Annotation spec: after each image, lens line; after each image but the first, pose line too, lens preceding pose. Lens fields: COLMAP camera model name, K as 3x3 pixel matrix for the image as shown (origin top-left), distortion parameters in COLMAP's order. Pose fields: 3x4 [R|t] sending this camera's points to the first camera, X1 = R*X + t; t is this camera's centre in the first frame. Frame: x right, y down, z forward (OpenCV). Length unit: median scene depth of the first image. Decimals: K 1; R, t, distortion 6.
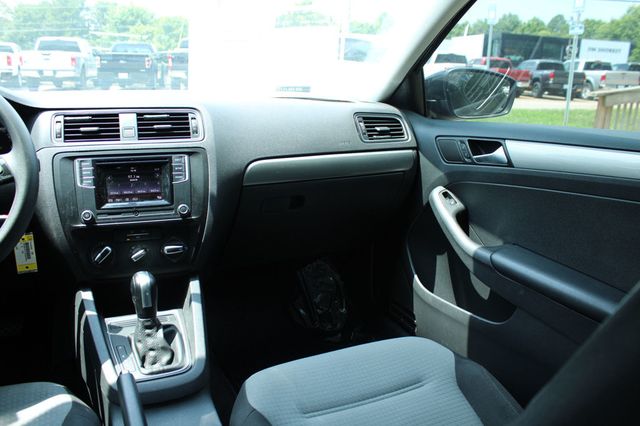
lens RADIAL K [[534.2, 0, 317.1], [0, 534.2, 209.7], [0, 0, 1]] dist [-0.166741, 0.149753]
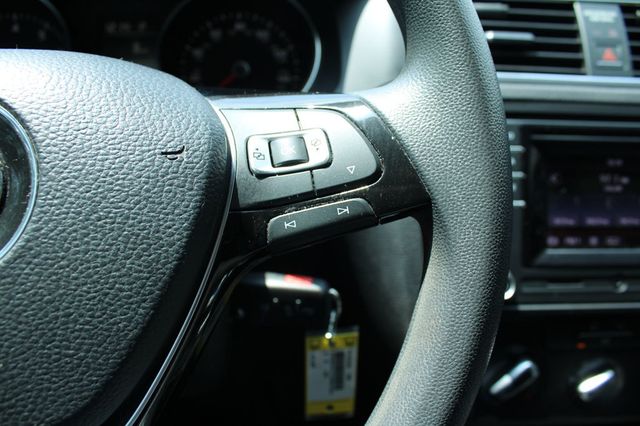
lens RADIAL K [[528.3, 0, 320.0], [0, 528.3, 213.0], [0, 0, 1]] dist [-0.153979, 0.125846]
pose [[0.955642, 0.105473, -0.274998, -0.446064], [-0.077260, 0.990755, 0.111511, -0.063367], [0.284217, -0.085318, 0.954956, 0.601557]]
